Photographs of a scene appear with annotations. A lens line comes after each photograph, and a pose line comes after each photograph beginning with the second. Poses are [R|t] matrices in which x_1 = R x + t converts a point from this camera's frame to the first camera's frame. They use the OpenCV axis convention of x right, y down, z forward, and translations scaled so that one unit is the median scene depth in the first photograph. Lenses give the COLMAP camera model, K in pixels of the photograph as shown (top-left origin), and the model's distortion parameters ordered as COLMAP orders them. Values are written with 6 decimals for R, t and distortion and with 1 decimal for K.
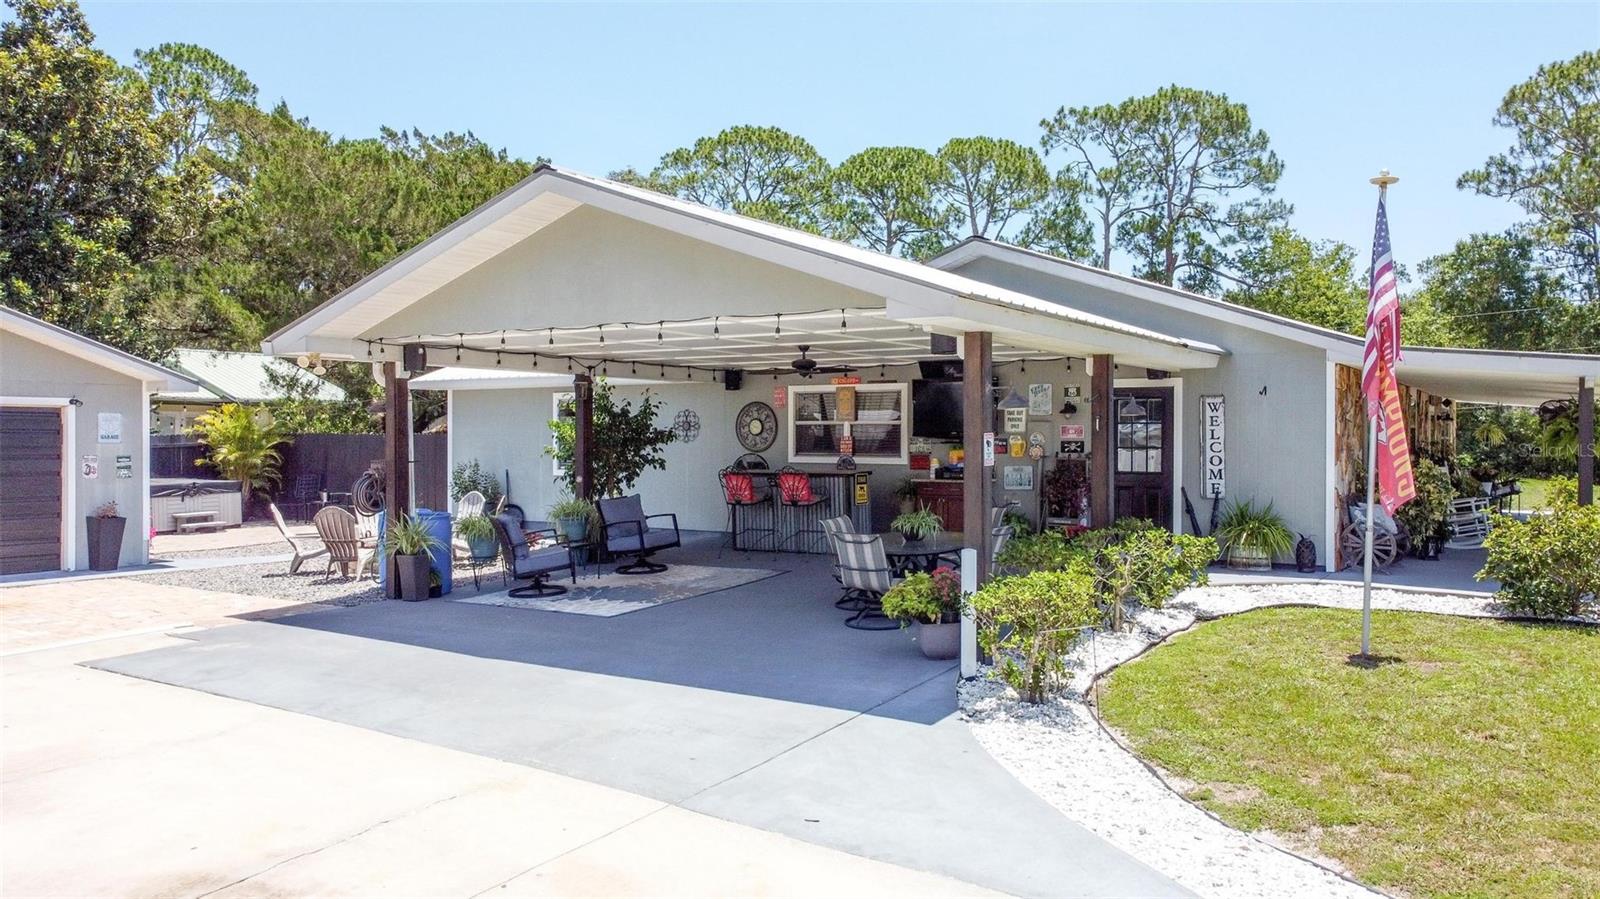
lens RADIAL K [[1211.6, 0, 800.2], [0, 1211.6, 451.7], [0, 0, 1]] dist [0.001827, -0.004542]
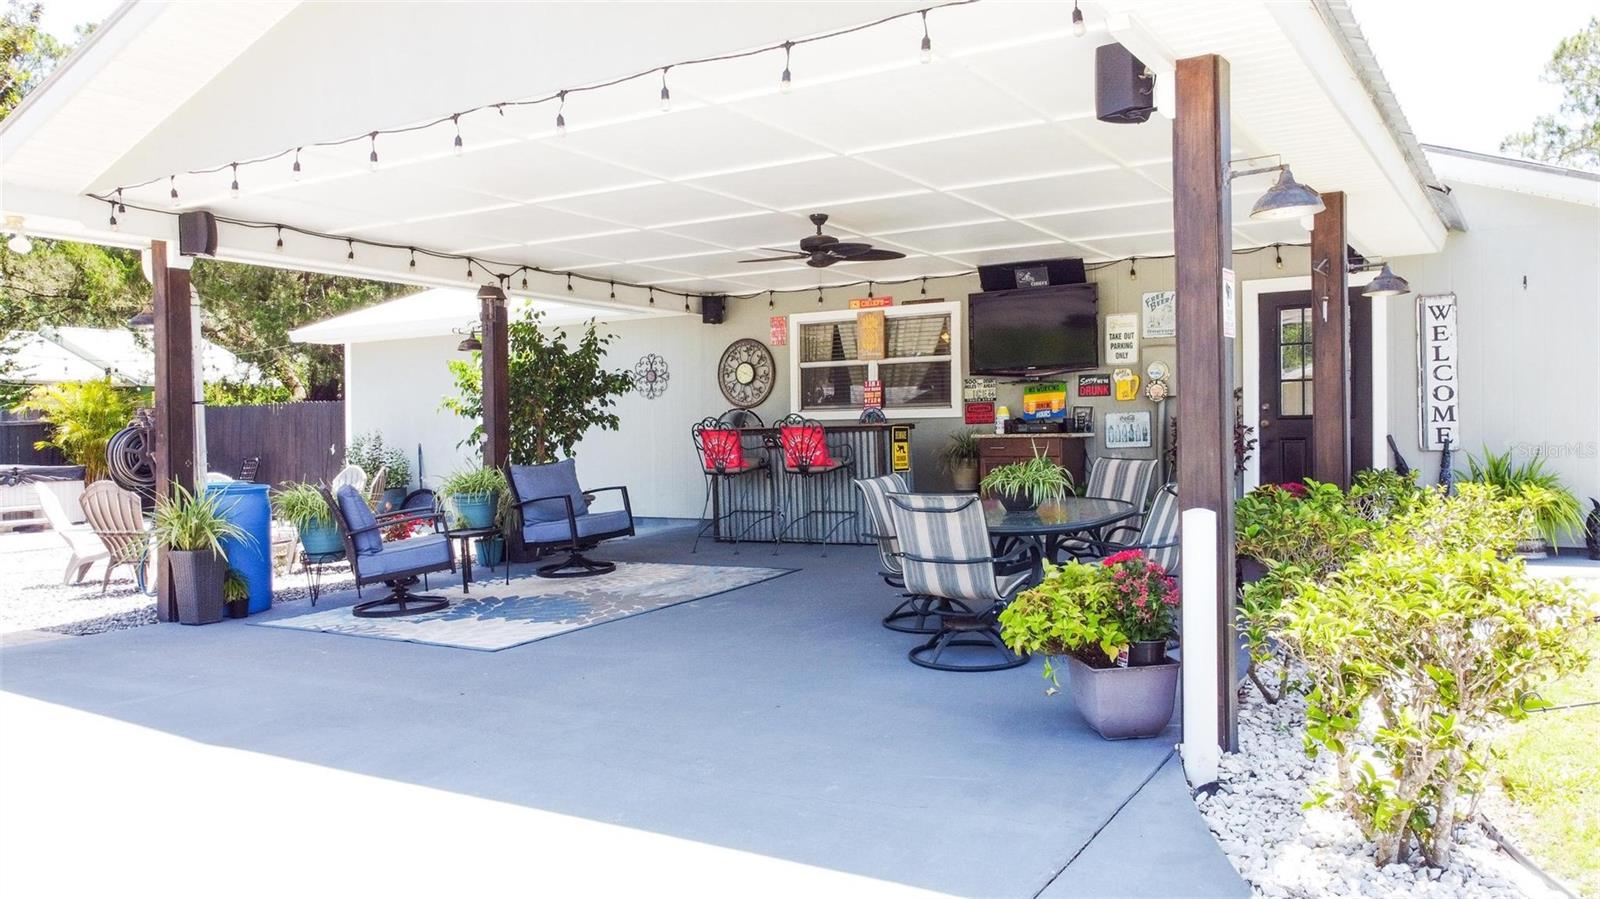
lens RADIAL K [[1211.6, 0, 799.4], [0, 1211.6, 443.3], [0, 0, 1]] dist [0.001827, -0.004542]
pose [[0.999892, -0.012737, 0.007376, -0.011867], [0.012820, 0.999853, -0.011365, 0.035127], [-0.007230, 0.011459, 0.999908, 0.320177]]
